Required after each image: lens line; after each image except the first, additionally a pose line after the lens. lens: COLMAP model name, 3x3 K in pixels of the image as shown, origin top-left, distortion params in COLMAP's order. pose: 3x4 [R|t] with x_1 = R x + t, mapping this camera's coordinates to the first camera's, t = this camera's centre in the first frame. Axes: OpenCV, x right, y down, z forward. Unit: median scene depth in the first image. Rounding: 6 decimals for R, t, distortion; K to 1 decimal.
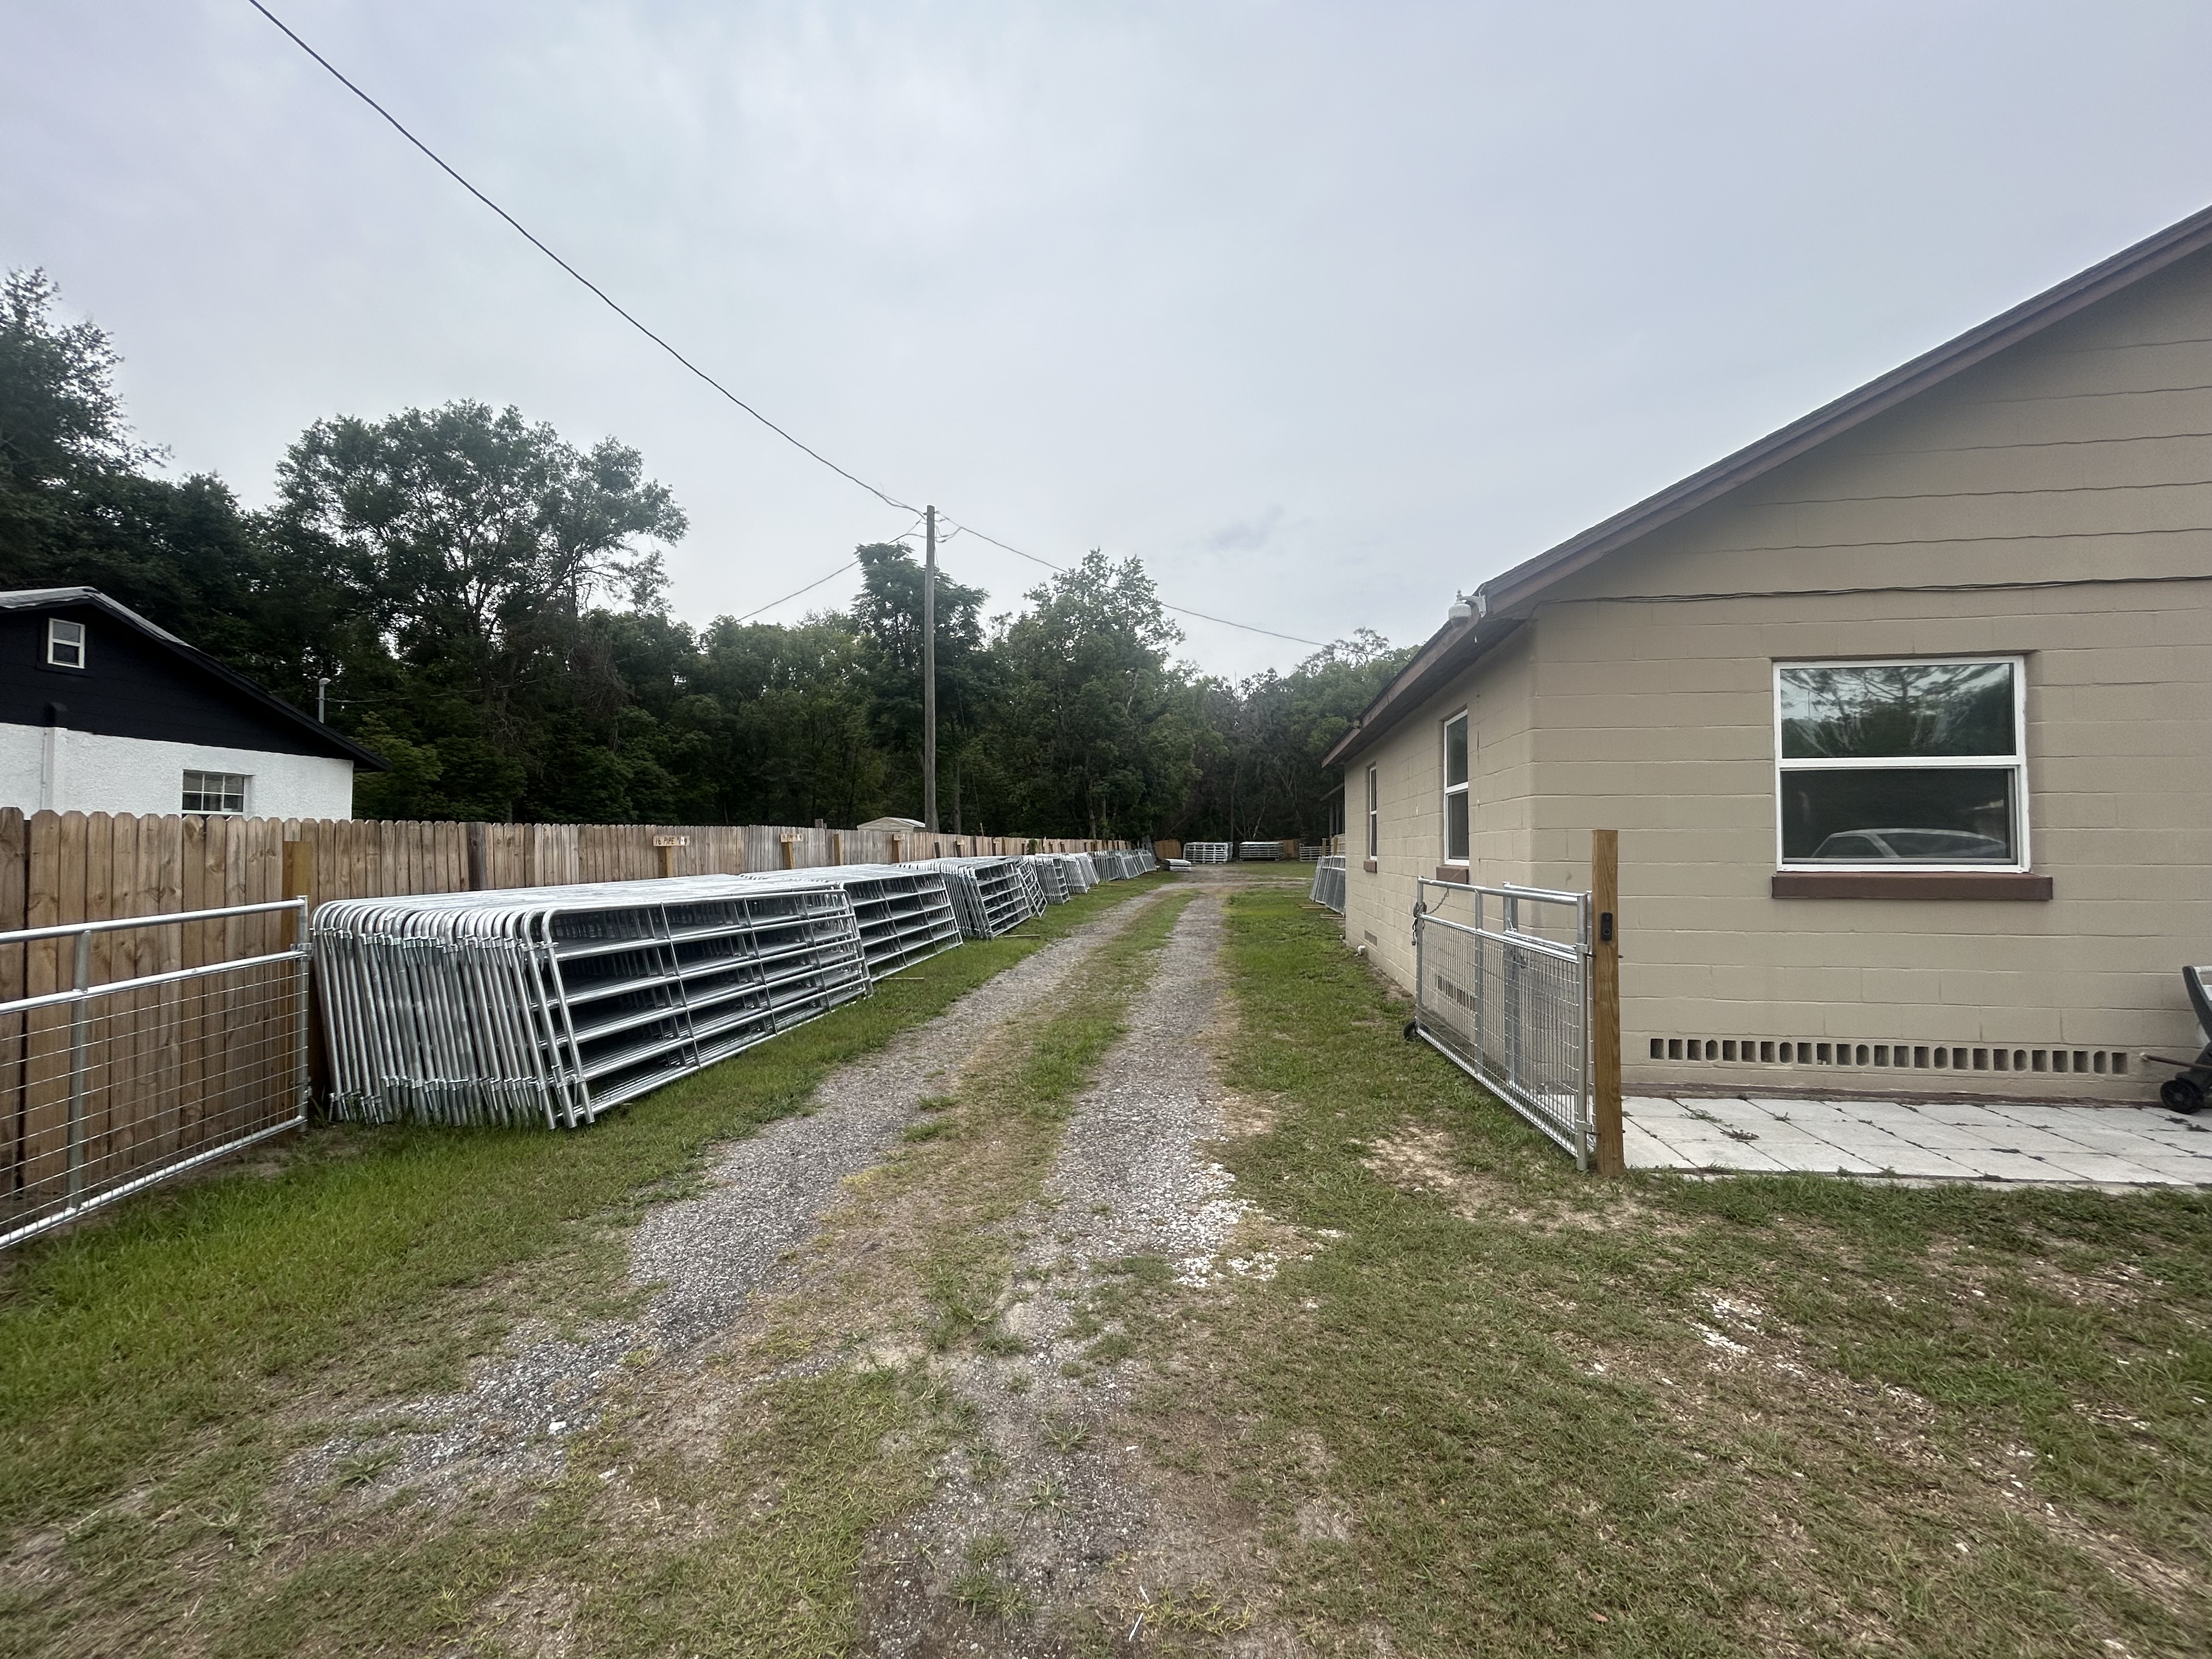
lens RADIAL K [[905.9, 0, 1106.5], [0, 905.9, 827.1], [0, 0, 1]] dist [0.002188, 0.000033]
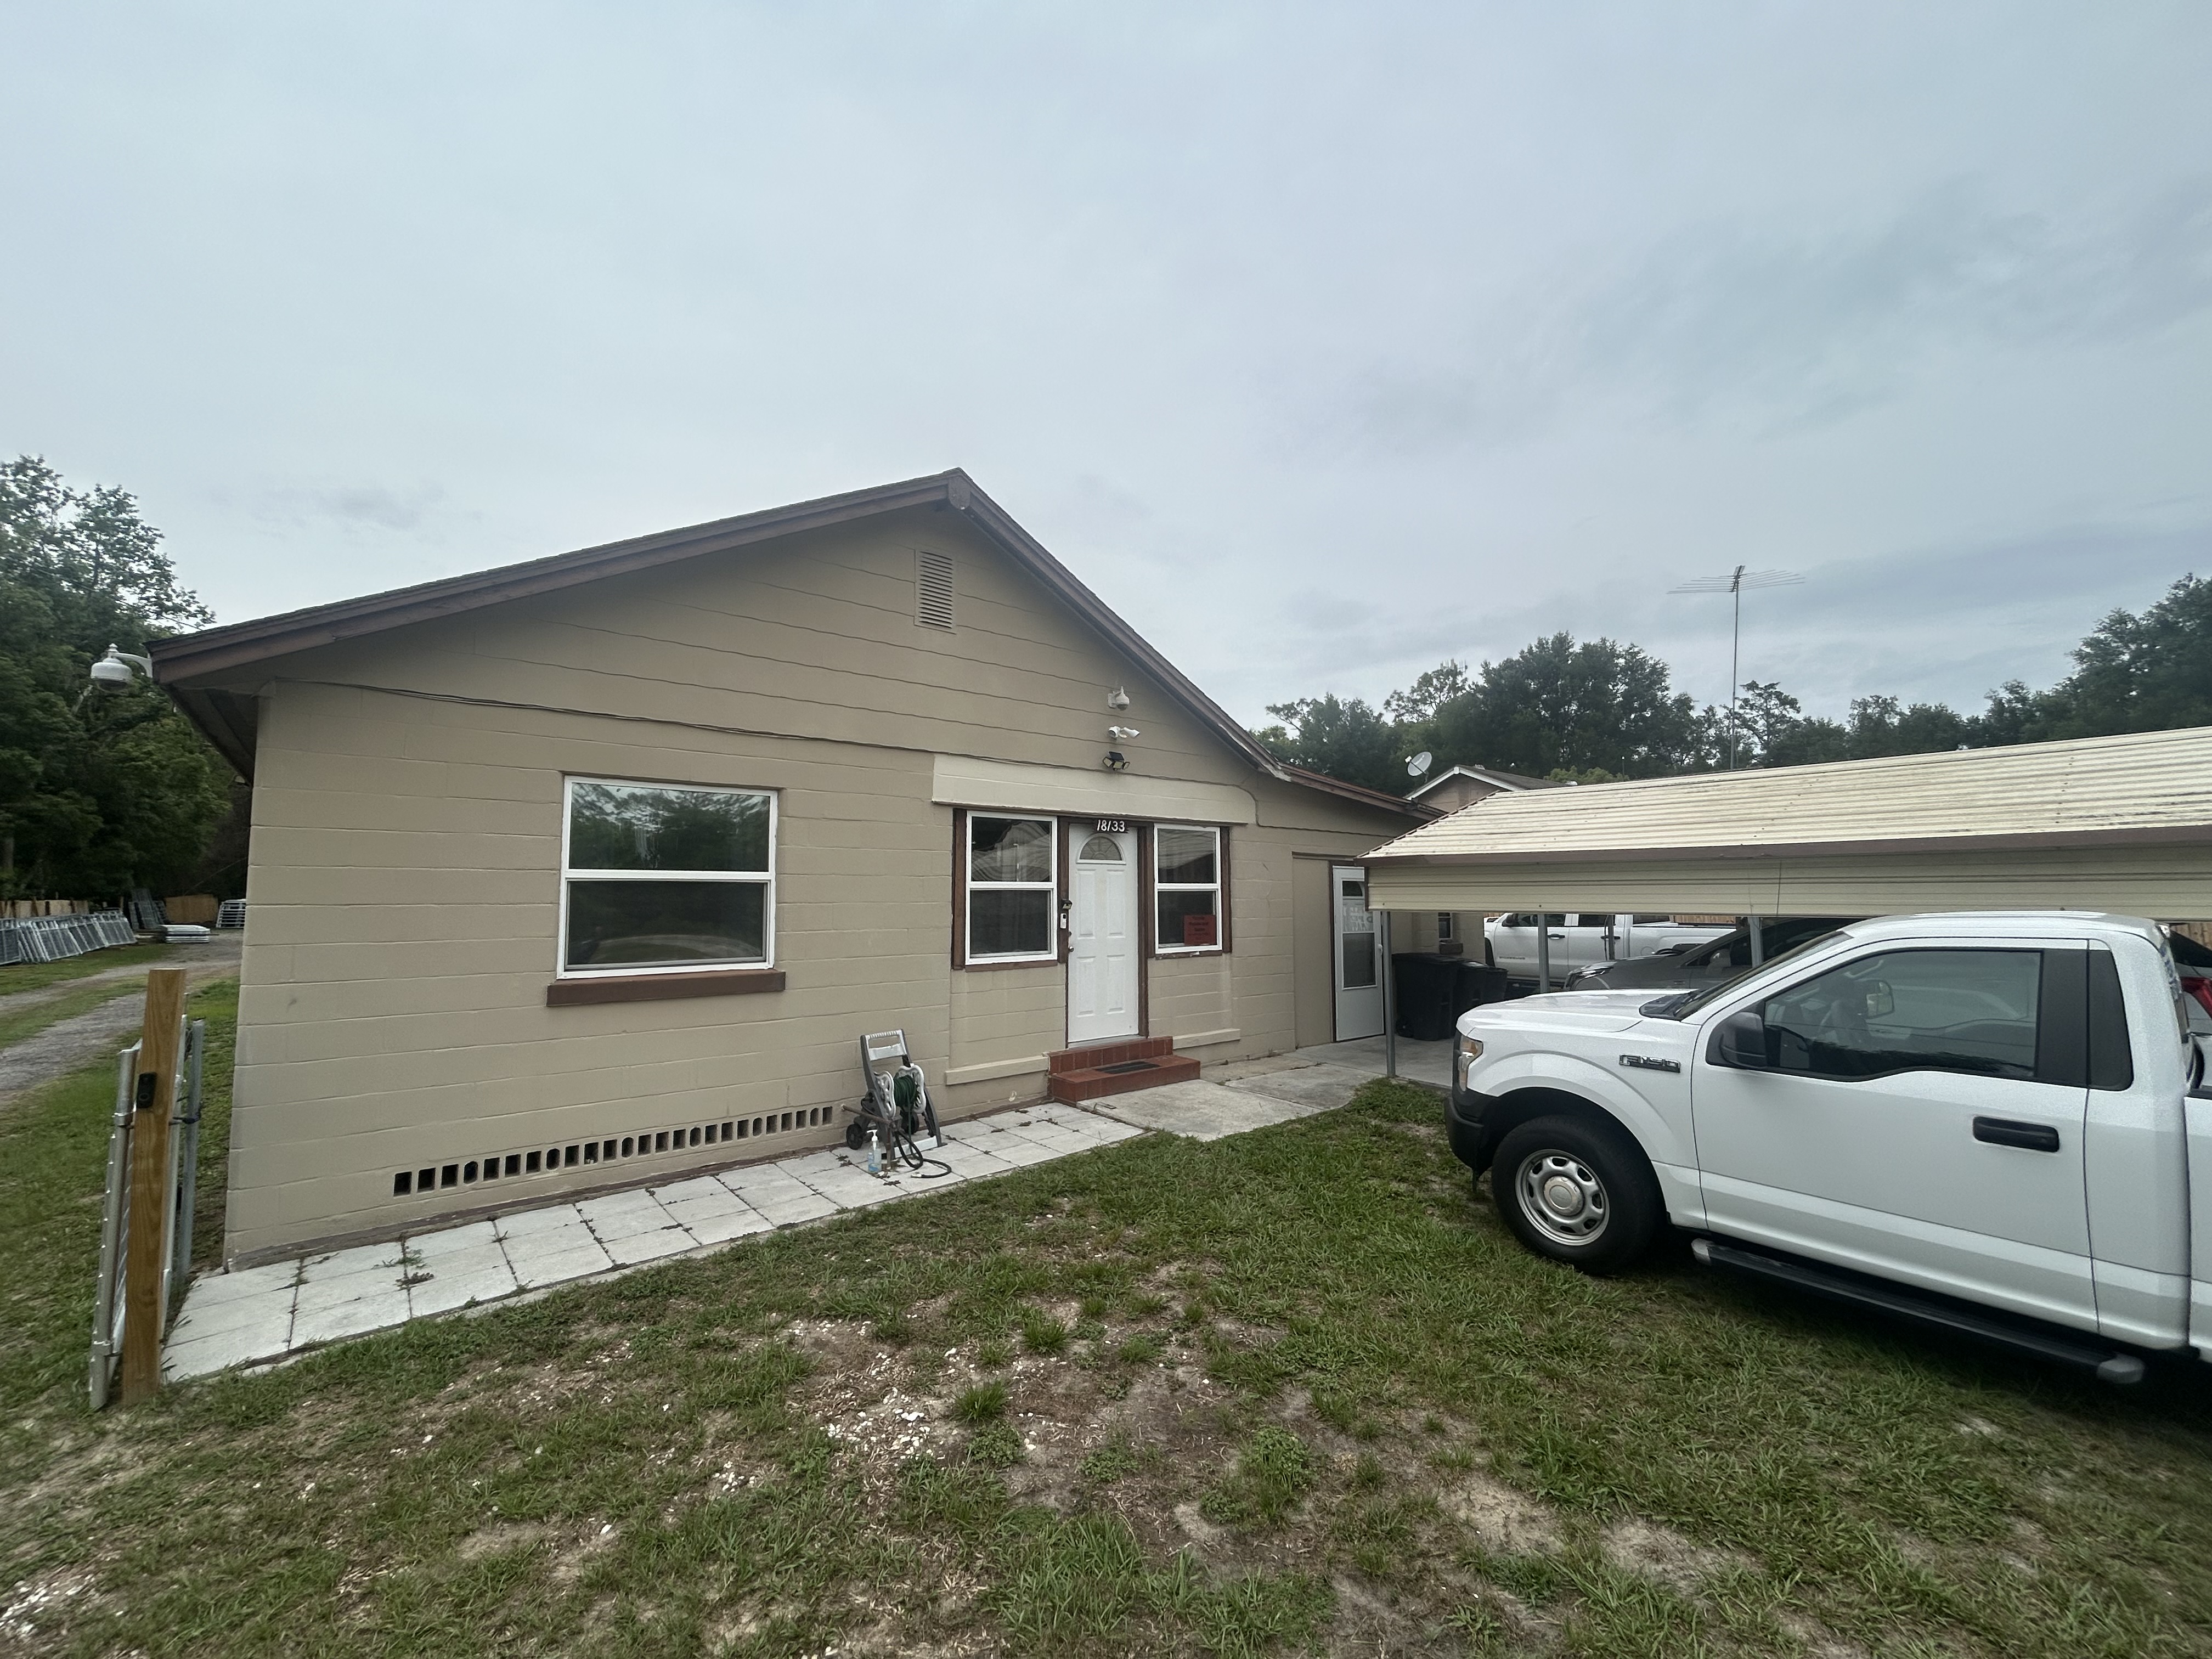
lens RADIAL K [[905.9, 0, 1113.8], [0, 905.9, 826.6], [0, 0, 1]] dist [0.002188, 0.000033]
pose [[0.671757, 0.052757, 0.738891, 0.412137], [-0.011215, 0.998071, -0.061066, -0.070735], [-0.740687, 0.032735, 0.671052, -0.164854]]
